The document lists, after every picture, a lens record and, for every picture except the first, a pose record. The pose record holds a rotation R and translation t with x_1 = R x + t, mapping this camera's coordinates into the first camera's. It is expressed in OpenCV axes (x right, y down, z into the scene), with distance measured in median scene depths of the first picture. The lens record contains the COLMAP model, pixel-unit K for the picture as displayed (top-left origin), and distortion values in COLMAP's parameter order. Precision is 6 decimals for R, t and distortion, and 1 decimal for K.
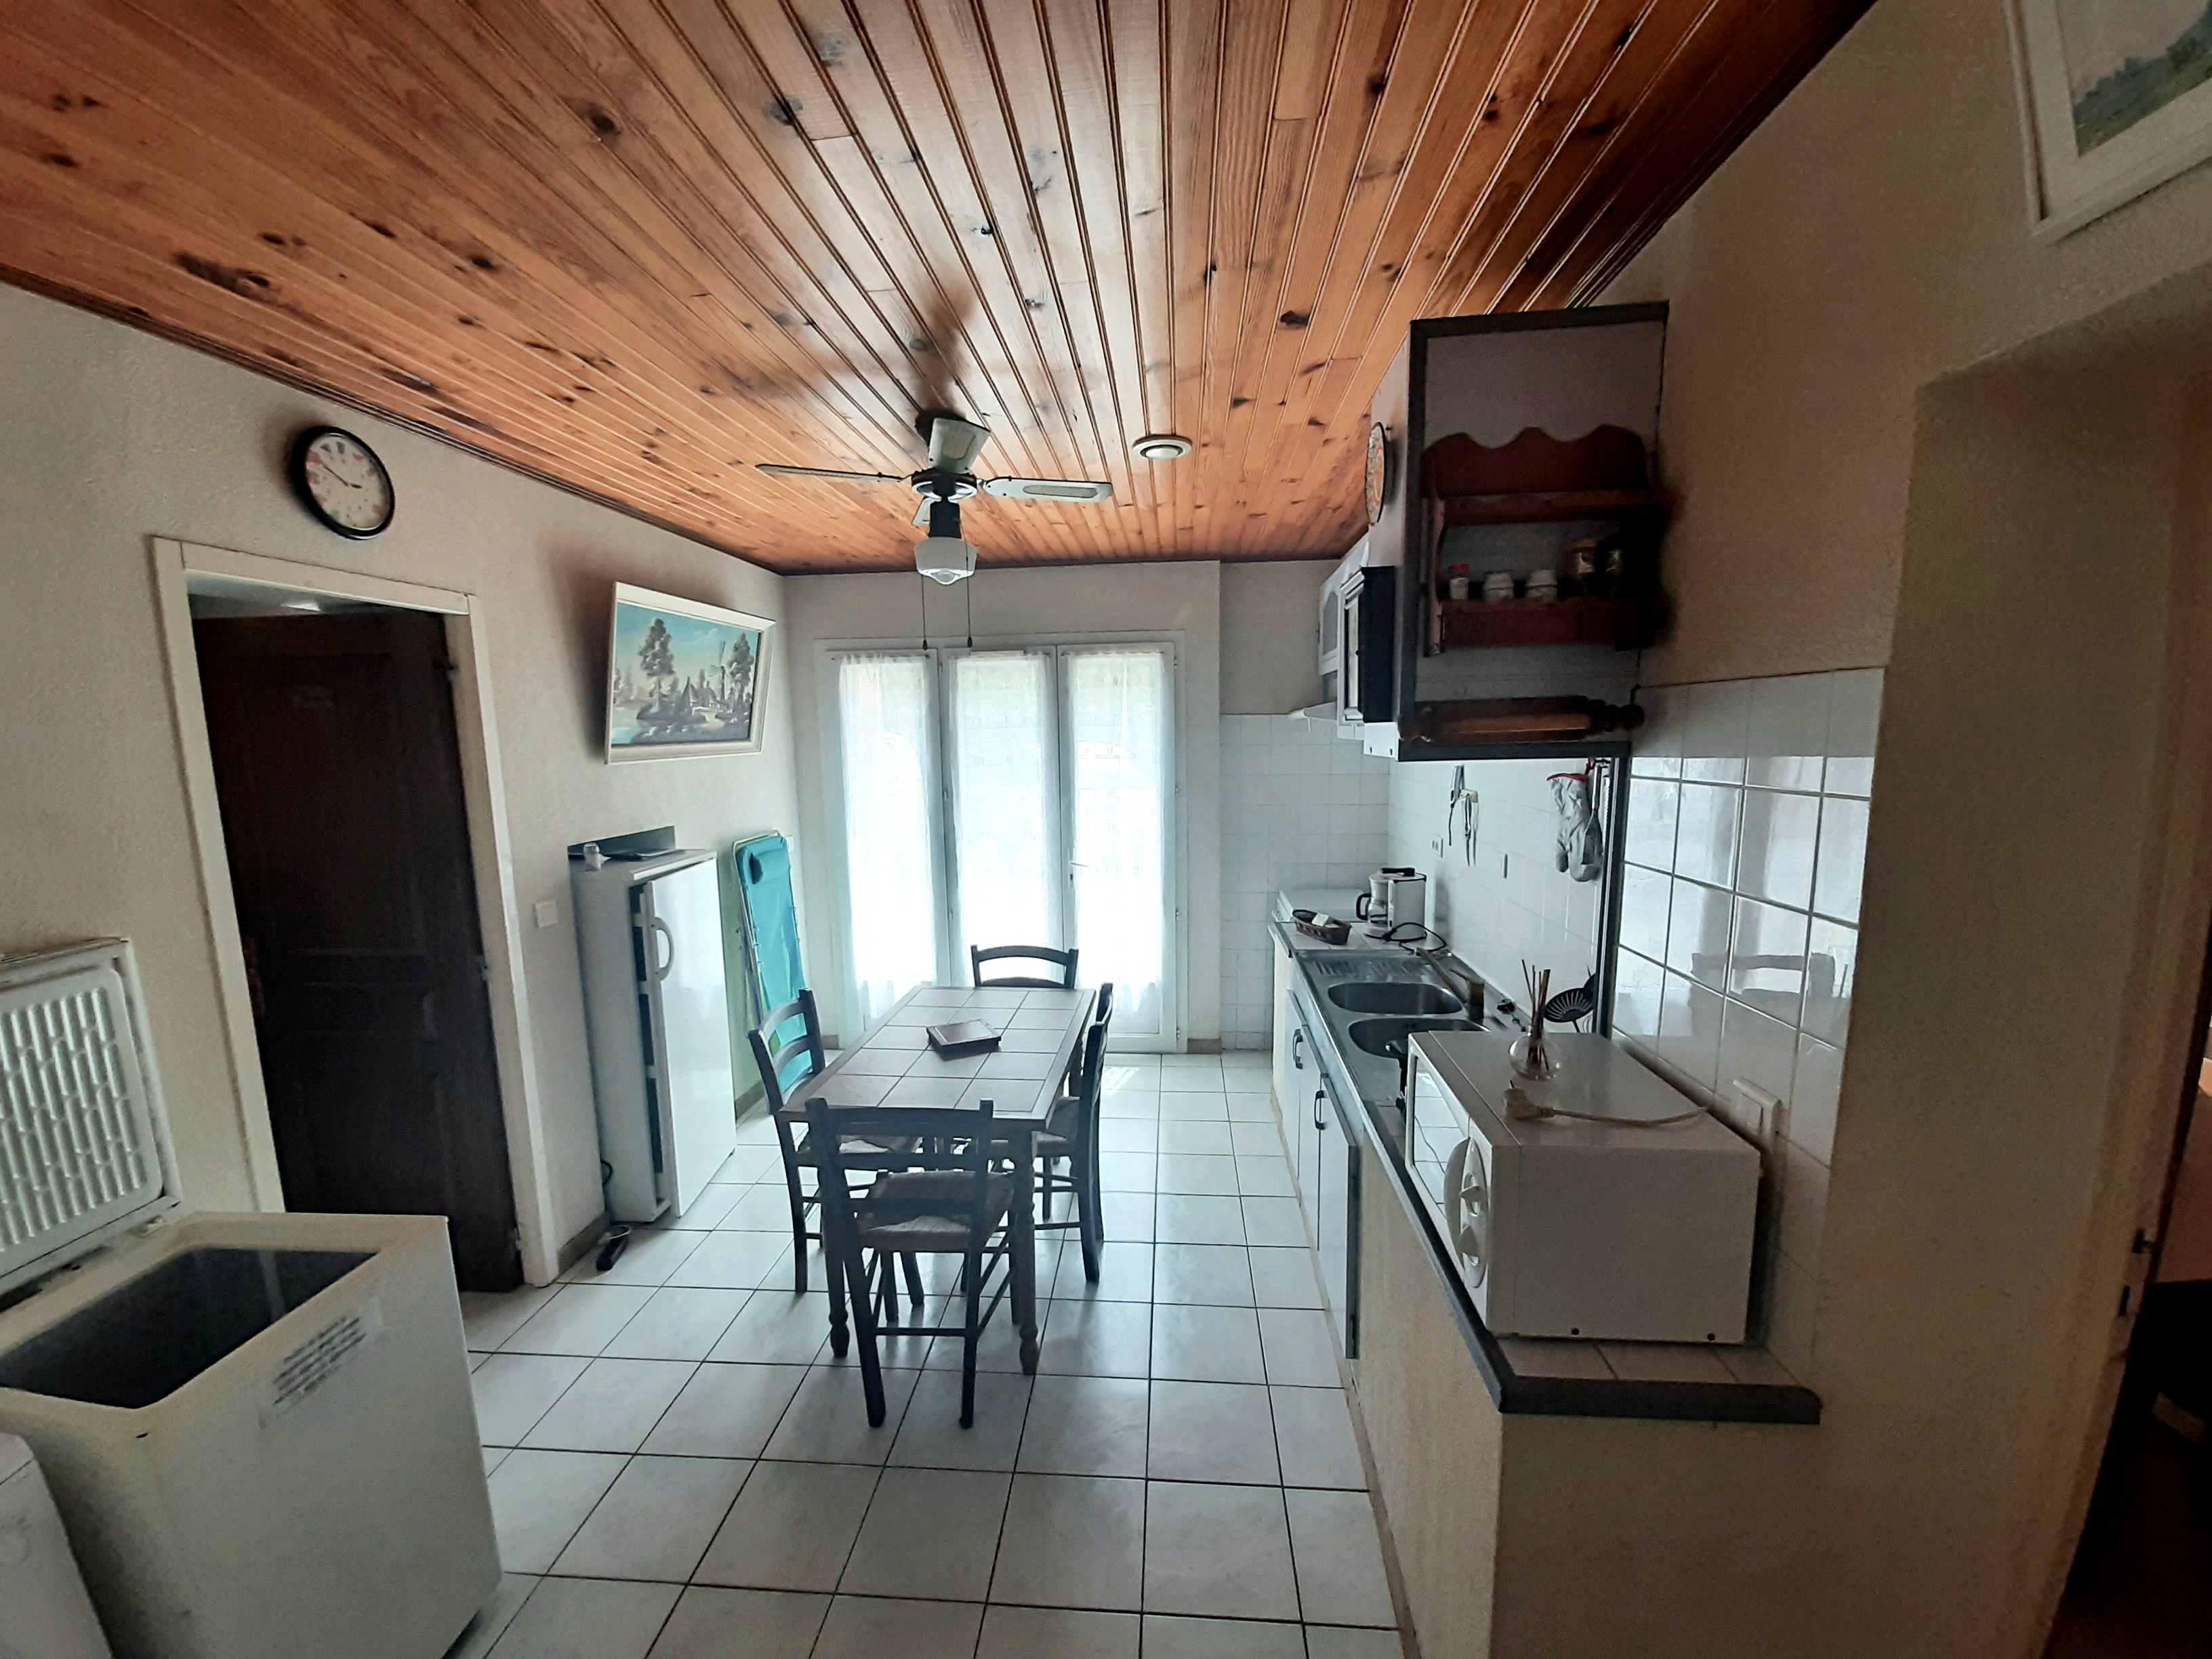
lens RADIAL K [[872.9, 0, 1107.3], [0, 872.9, 847.5], [0, 0, 1]] dist [-0.018127, -0.002342]
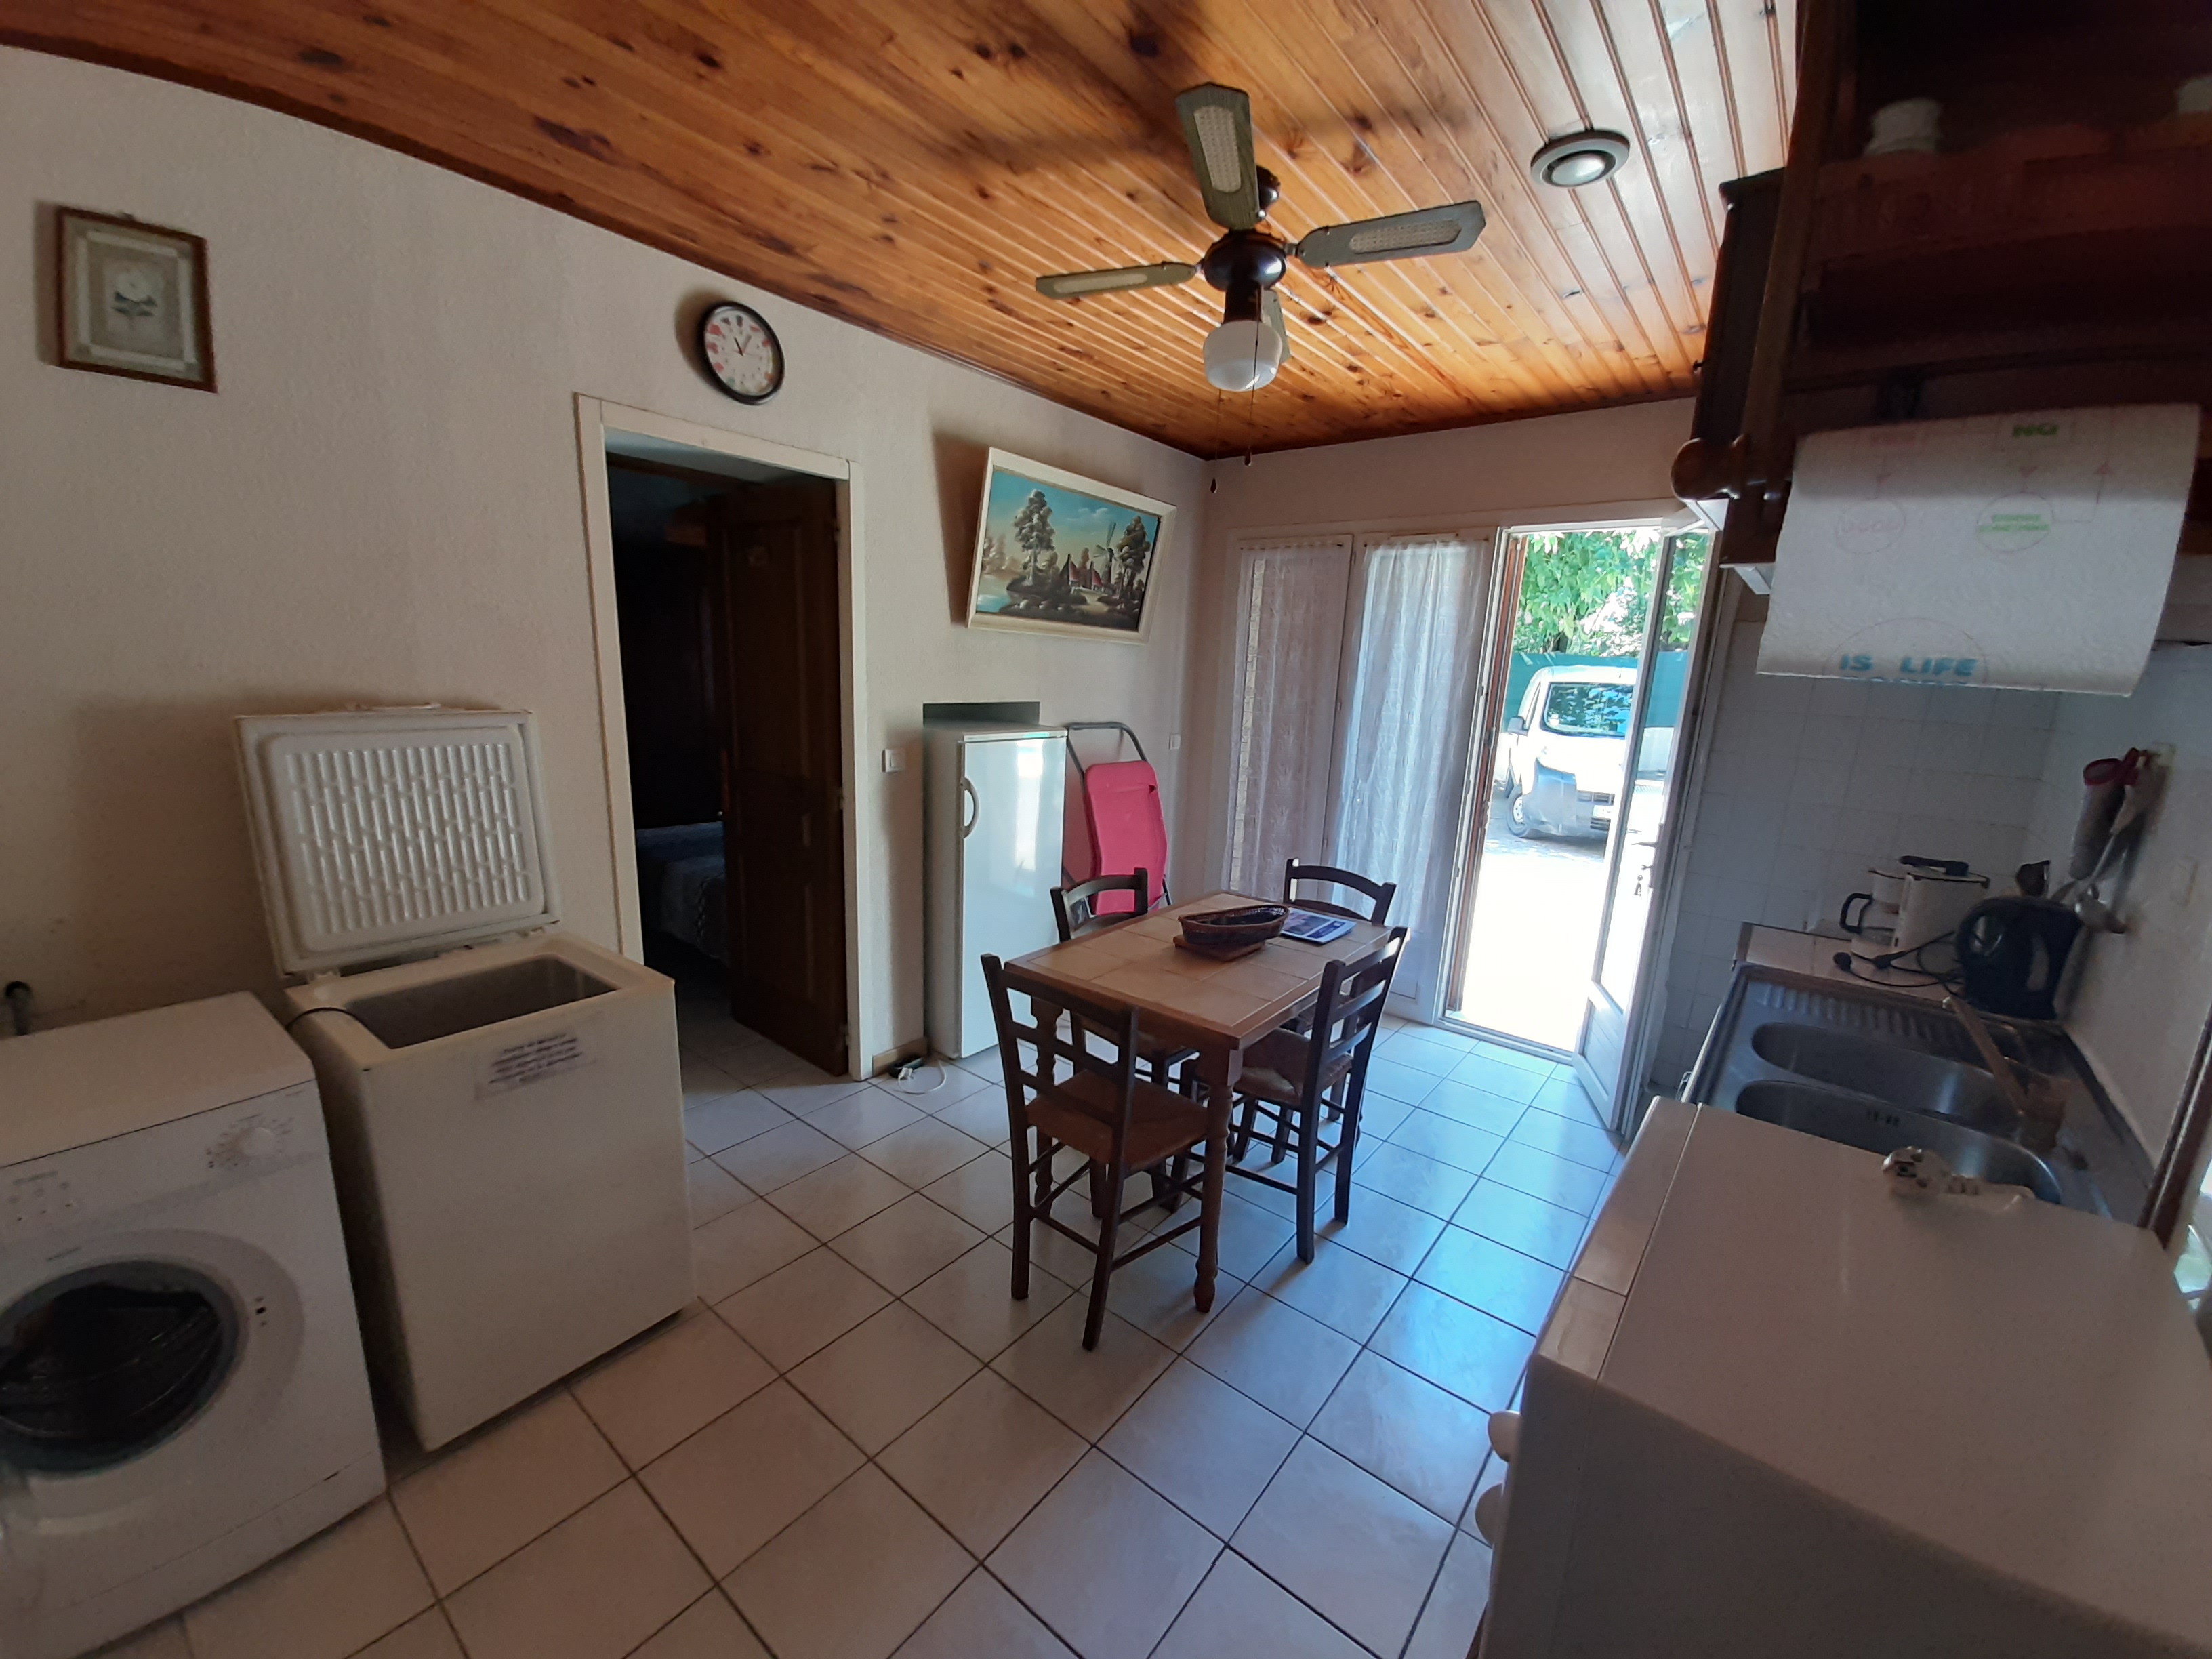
lens RADIAL K [[872.9, 0, 1100.0], [0, 872.9, 832.5], [0, 0, 1]] dist [-0.018127, -0.002342]
pose [[0.820473, 0.149382, -0.551824, 0.177524], [-0.126758, 0.988767, 0.079197, 0.044086], [0.557456, 0.004969, 0.830192, 0.216178]]
